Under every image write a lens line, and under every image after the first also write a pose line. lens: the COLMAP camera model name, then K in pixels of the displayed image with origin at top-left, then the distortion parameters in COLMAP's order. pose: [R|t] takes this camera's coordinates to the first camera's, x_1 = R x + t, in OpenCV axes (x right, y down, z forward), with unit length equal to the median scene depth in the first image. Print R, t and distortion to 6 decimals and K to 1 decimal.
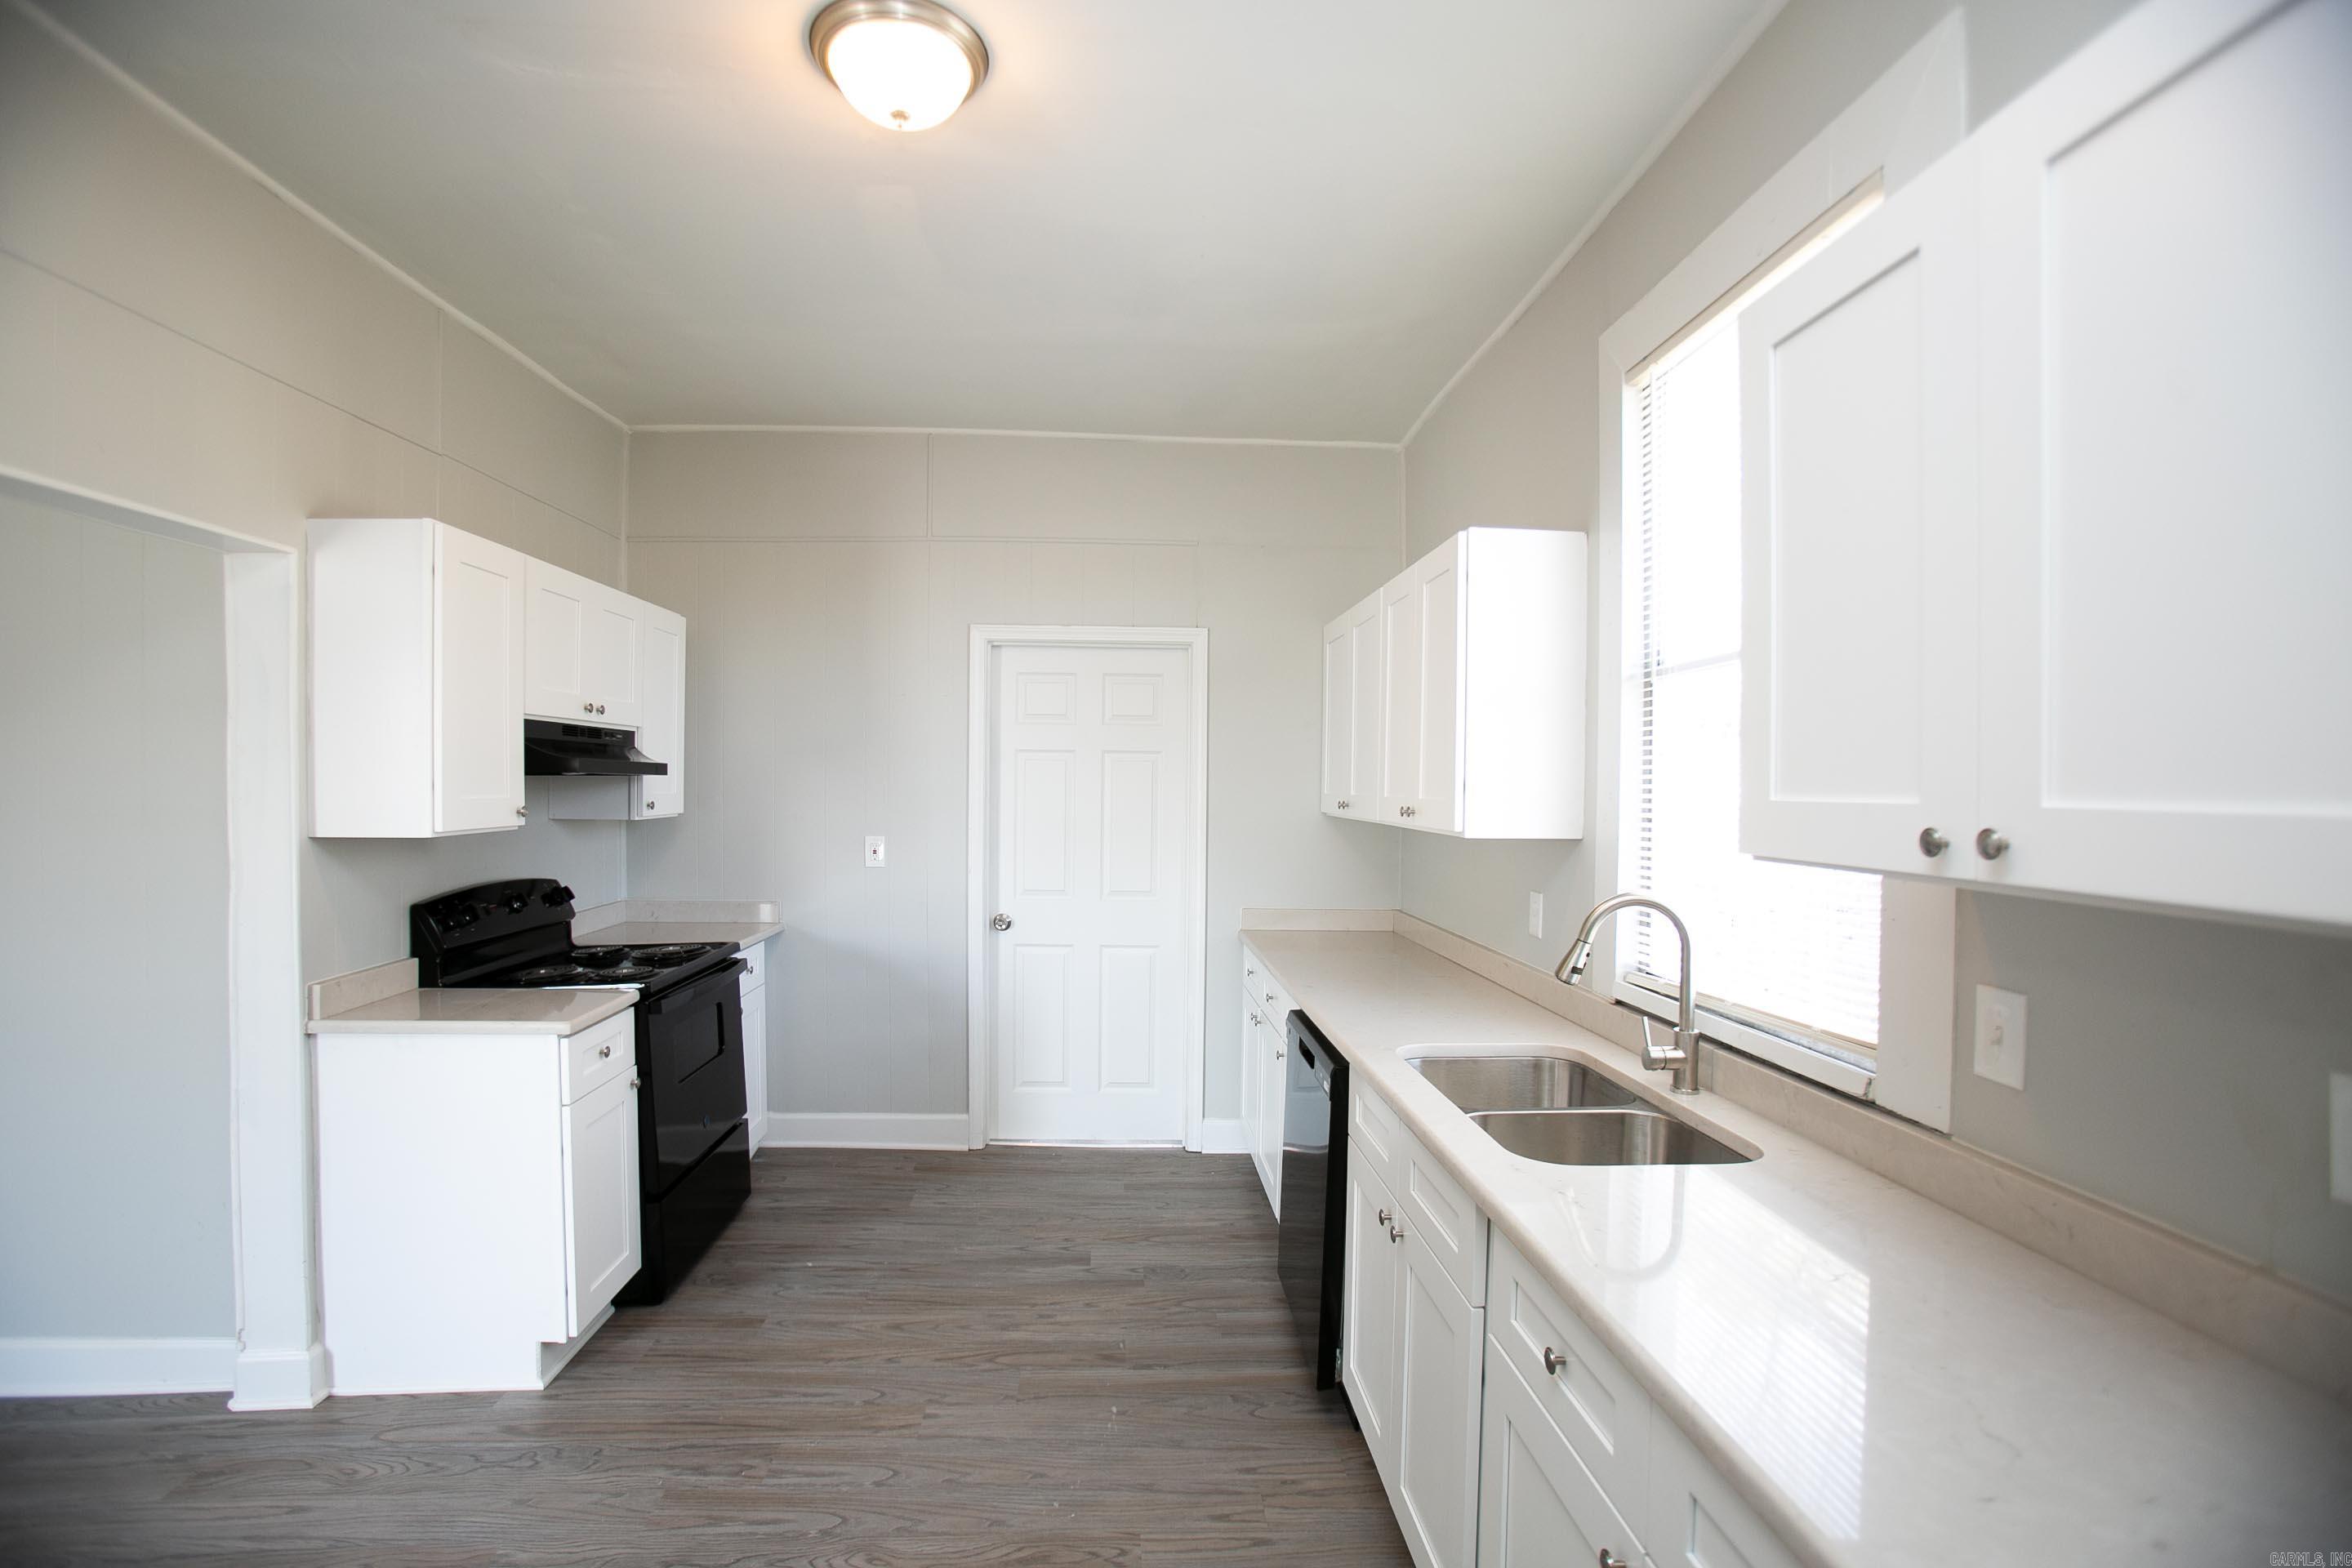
lens RADIAL K [[1091.3, 0, 1147.1], [0, 1091.3, 797.2], [0, 0, 1]] dist [-0.017684, 0.000055]
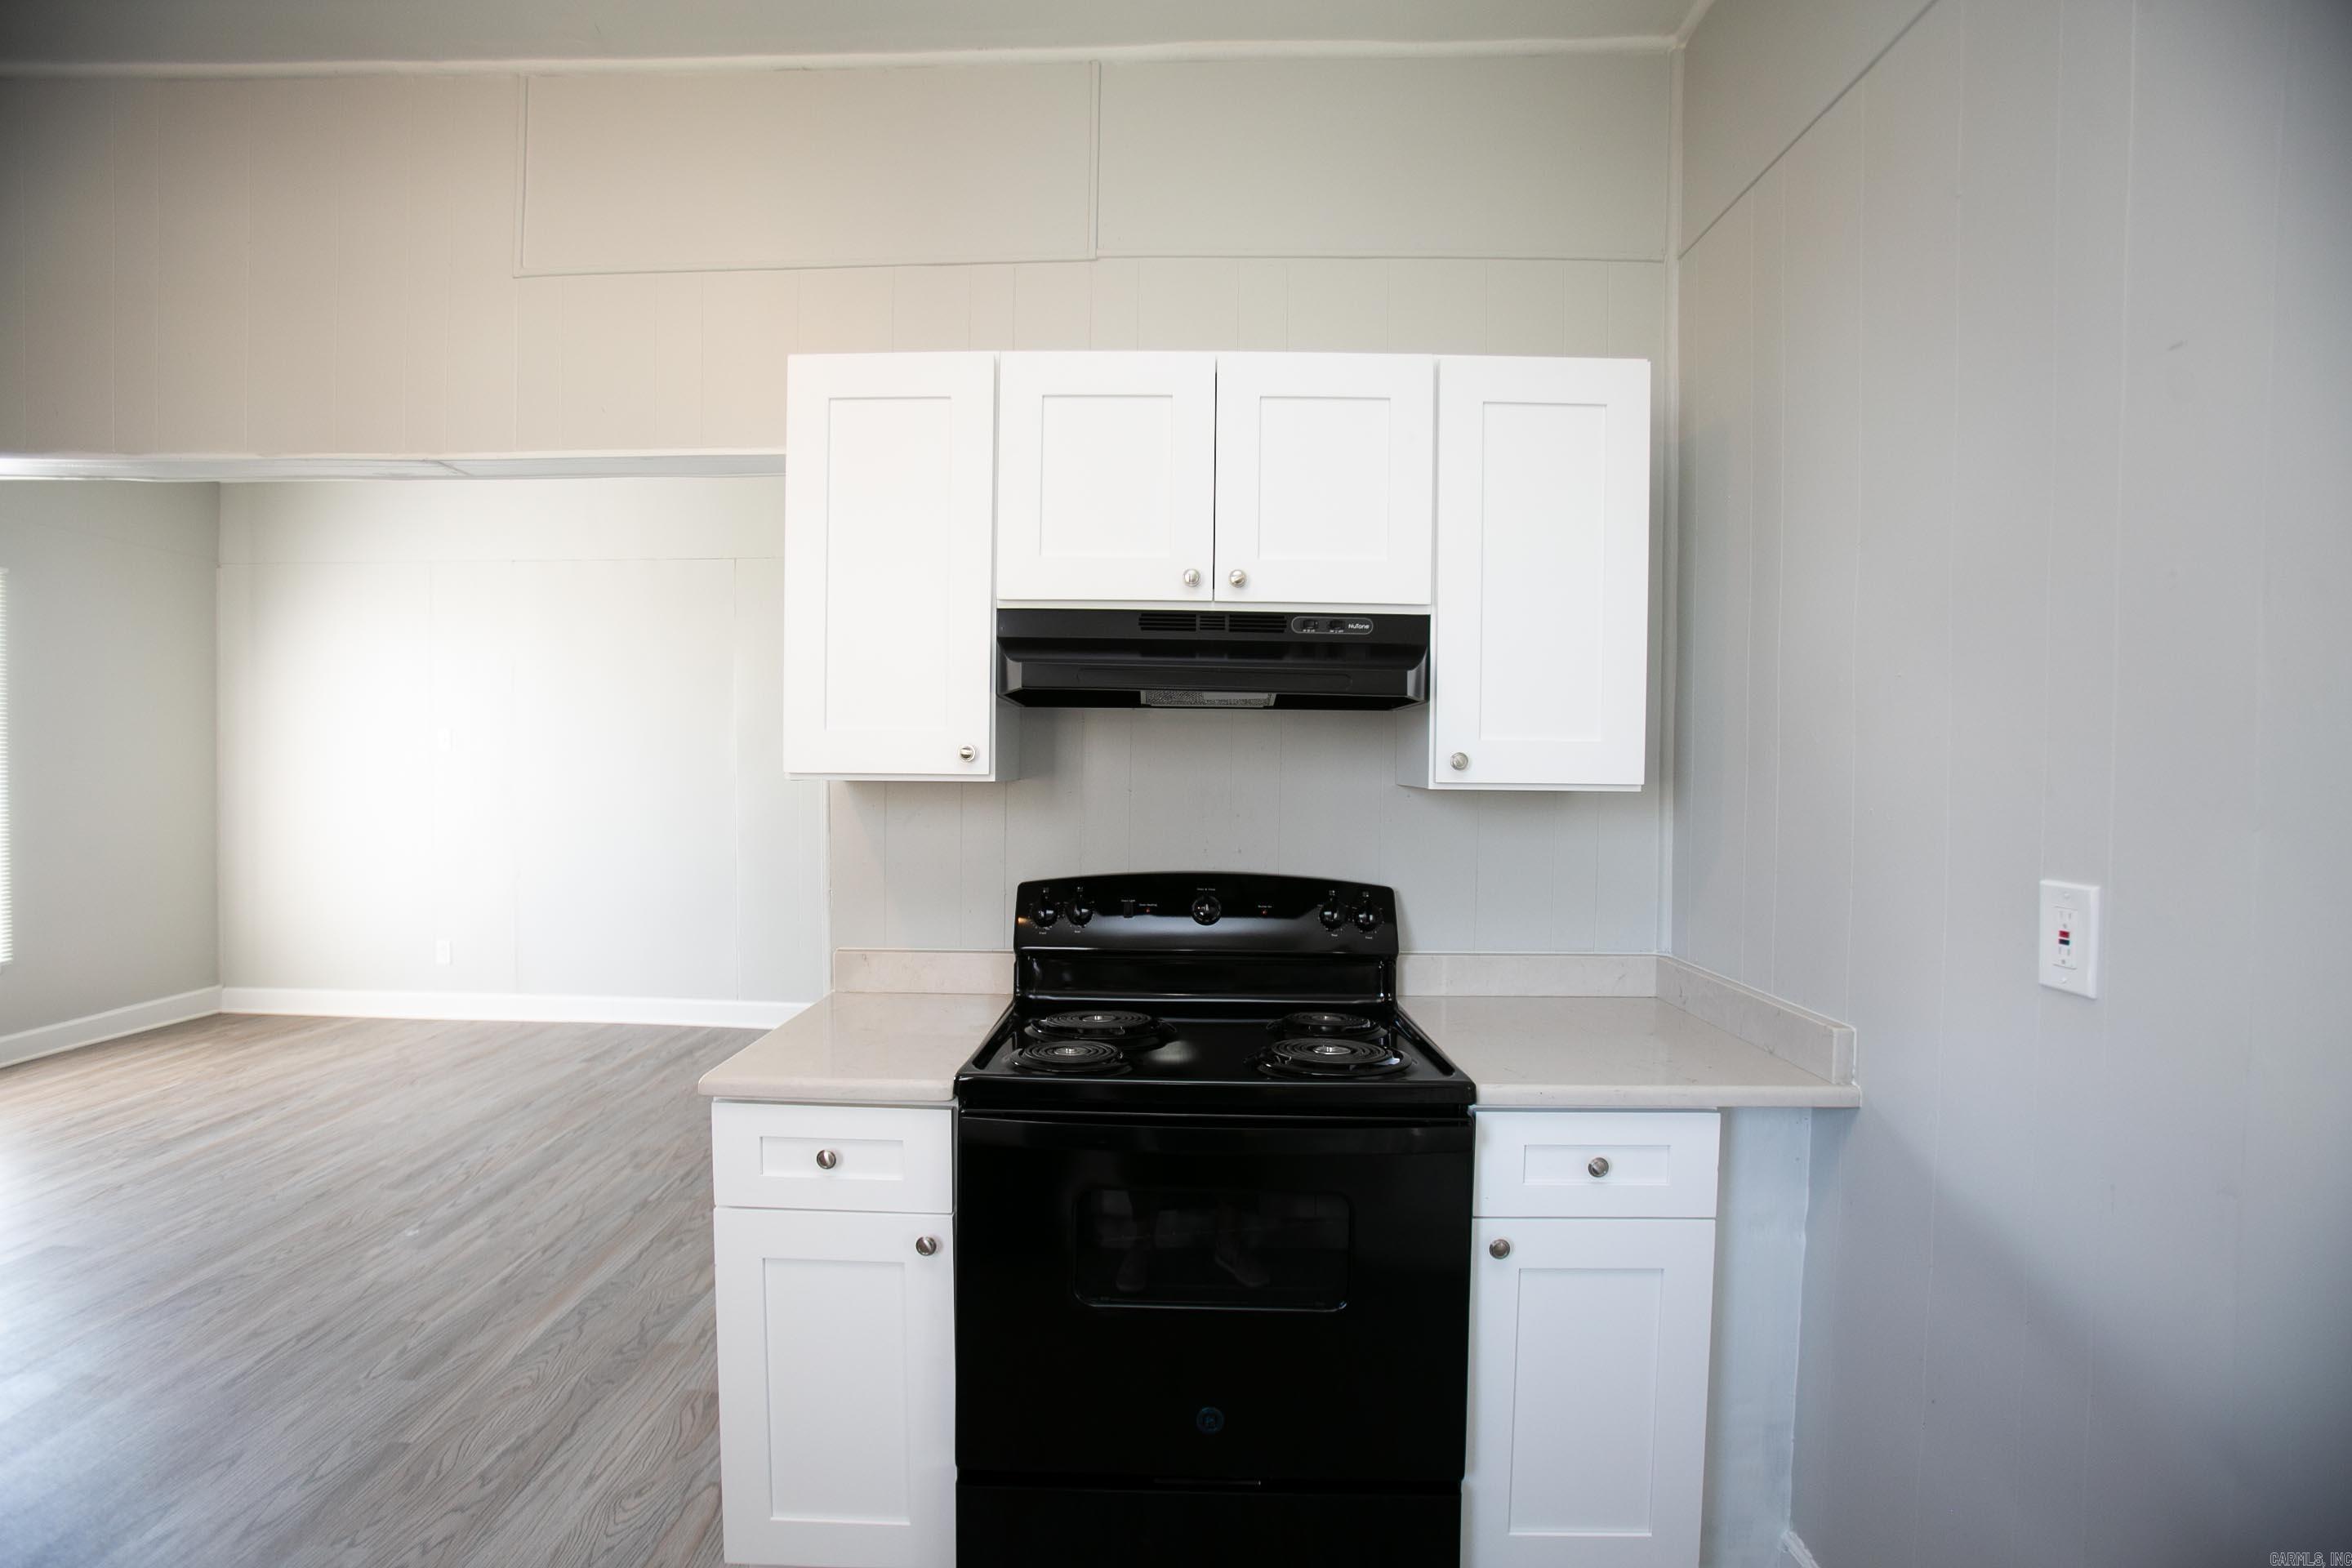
lens RADIAL K [[1087.1, 0, 1154.6], [0, 1087.1, 796.4], [0, 0, 1]] dist [-0.084665, 0.037406]
pose [[-0.068746, 0.020761, -0.997418, 0.057166], [-0.027779, 0.999356, 0.022716, 0.023416], [0.997247, 0.029269, -0.068125, 1.295041]]
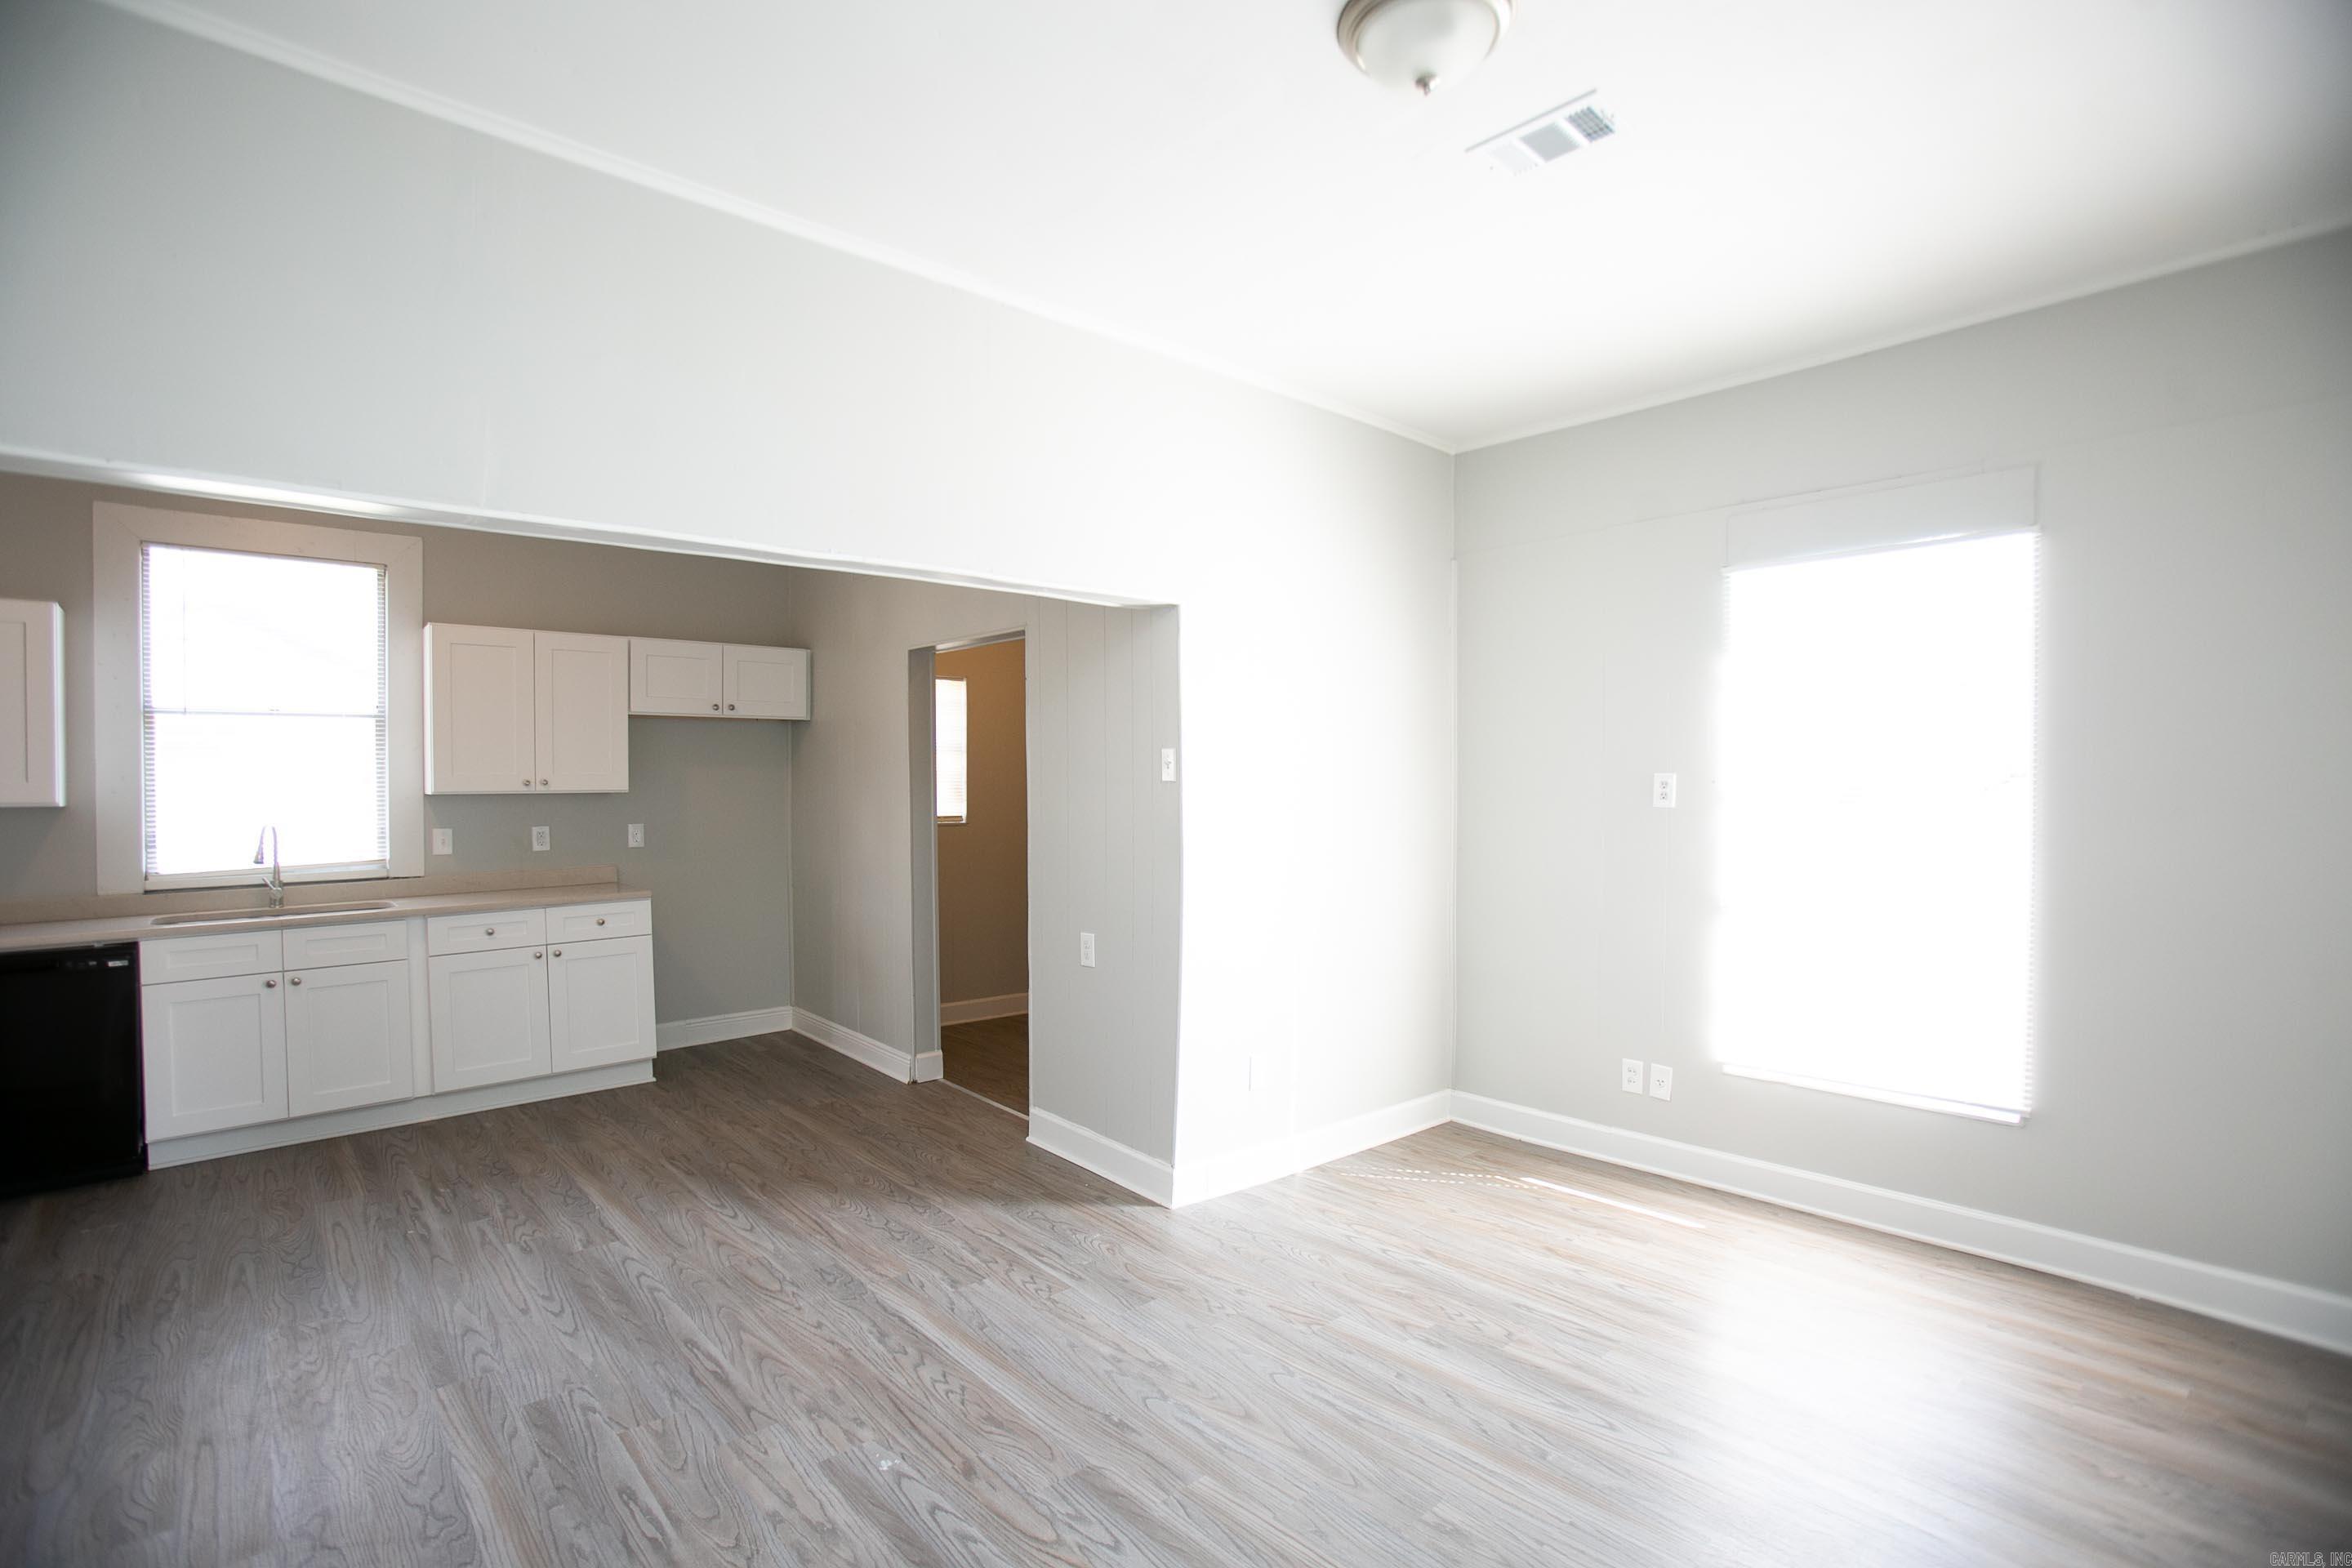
lens RADIAL K [[1080.4, 0, 1153.6], [0, 1080.4, 795.9], [0, 0, 1]] dist [-0.070985, 0.028847]
pose [[-0.629662, -0.021097, 0.776583, -1.855804], [0.009274, 0.999356, 0.034668, -0.014756], [-0.776814, 0.029031, -0.629061, 0.750621]]
